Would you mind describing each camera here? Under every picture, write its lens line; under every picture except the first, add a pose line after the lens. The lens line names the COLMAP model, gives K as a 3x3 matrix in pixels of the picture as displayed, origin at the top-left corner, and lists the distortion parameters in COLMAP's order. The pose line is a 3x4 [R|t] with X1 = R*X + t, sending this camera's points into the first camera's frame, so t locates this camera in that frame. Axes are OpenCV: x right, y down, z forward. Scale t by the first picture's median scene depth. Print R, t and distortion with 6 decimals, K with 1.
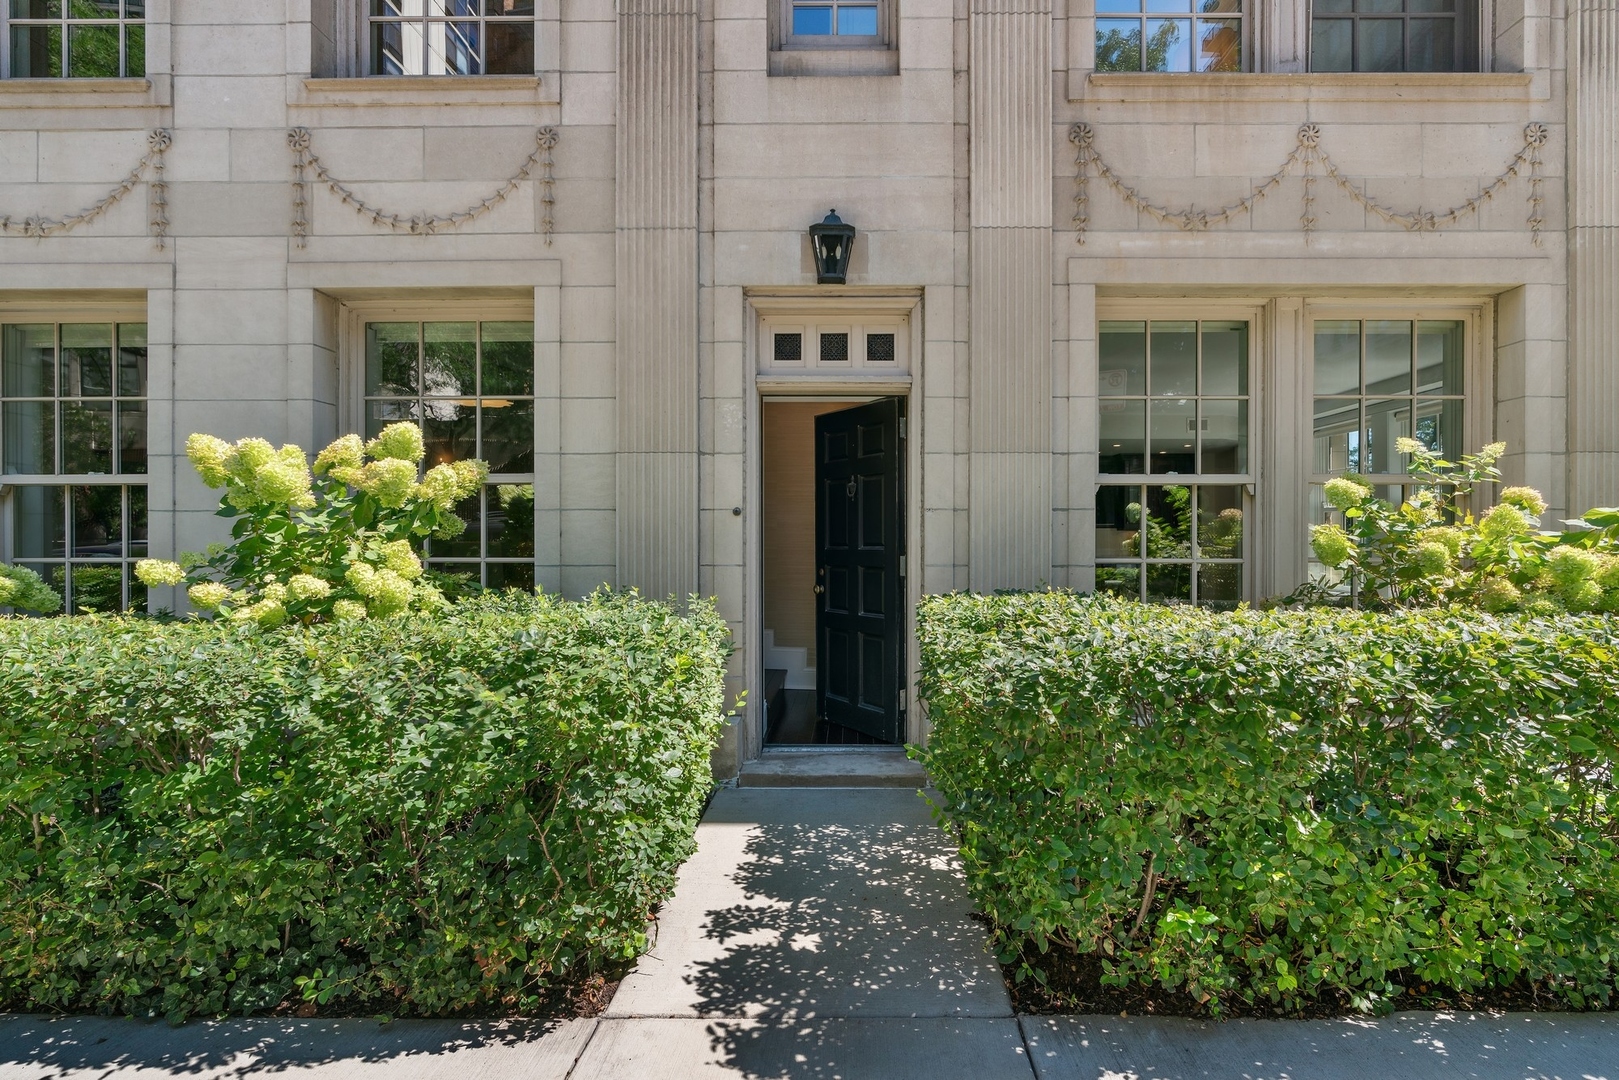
lens RADIAL K [[748.7, 0, 809.5], [0, 748.7, 540.0], [0, 0, 1]] dist [-0.002100, 0.000402]
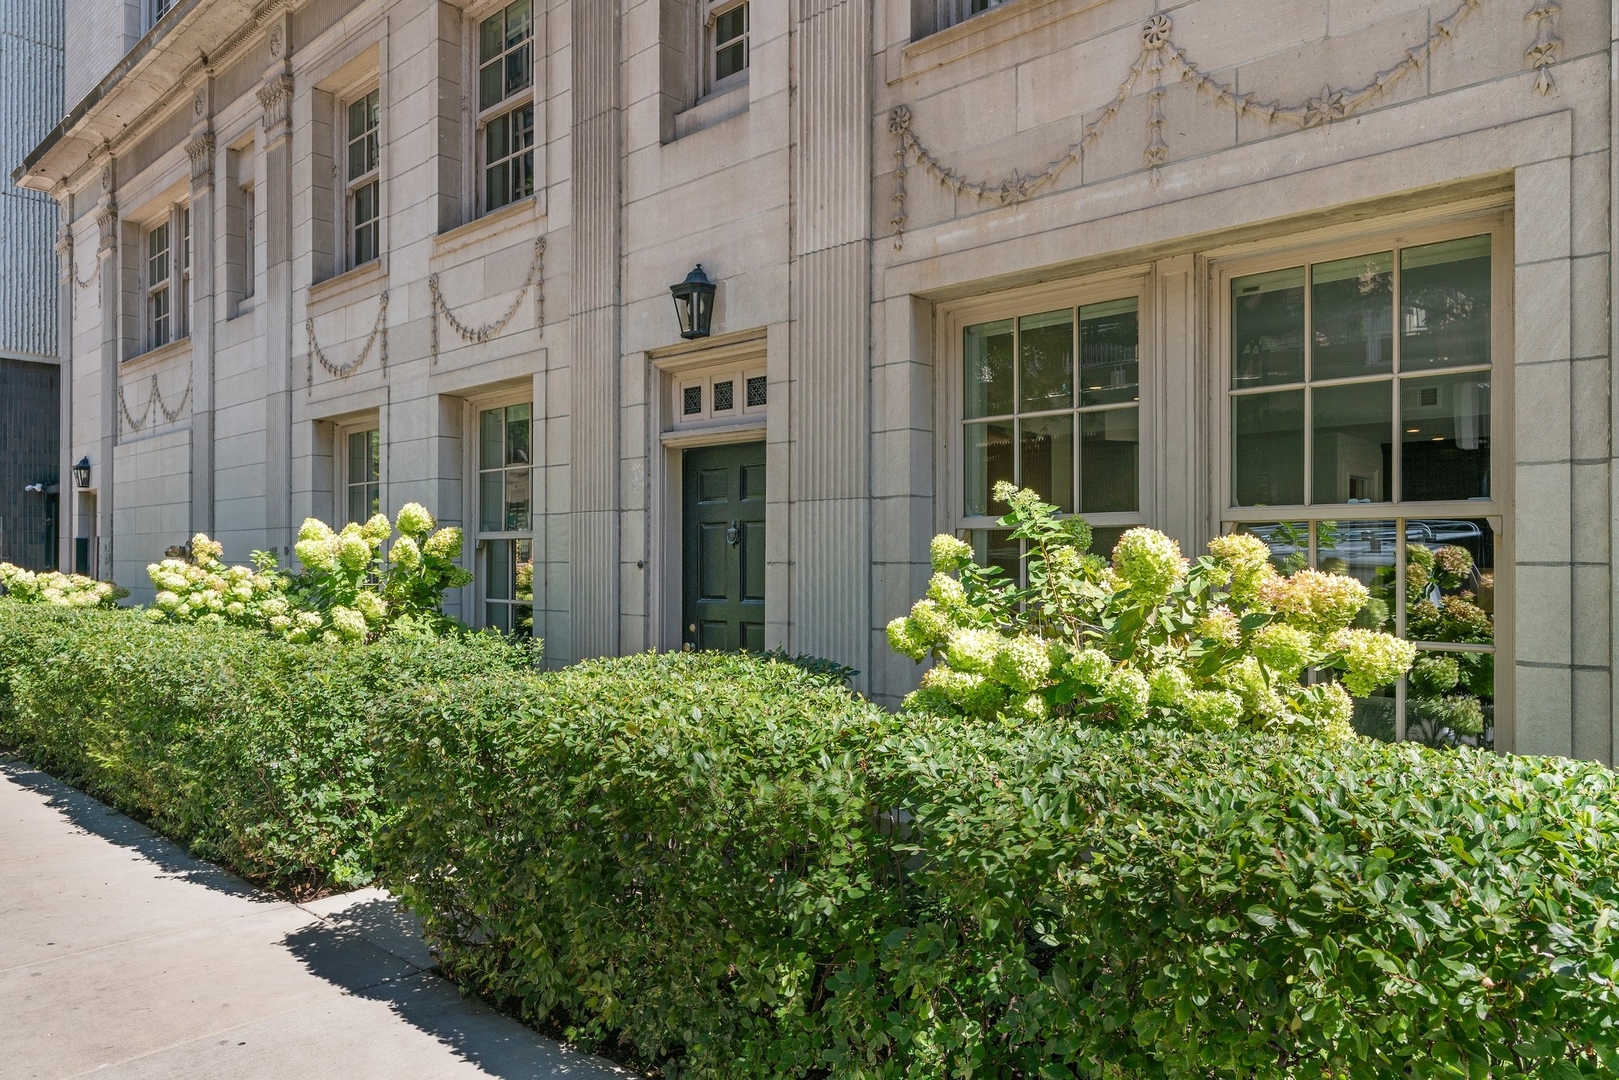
lens RADIAL K [[1103.6, 0, 809.7], [0, 1103.6, 570.7], [0, 0, 1]] dist [0.020052, -0.004419]
pose [[0.734123, 0.006122, -0.678989, 1.137617], [-0.019885, 0.999724, -0.012485, -0.015957], [0.678725, 0.022667, 0.734043, 0.025205]]
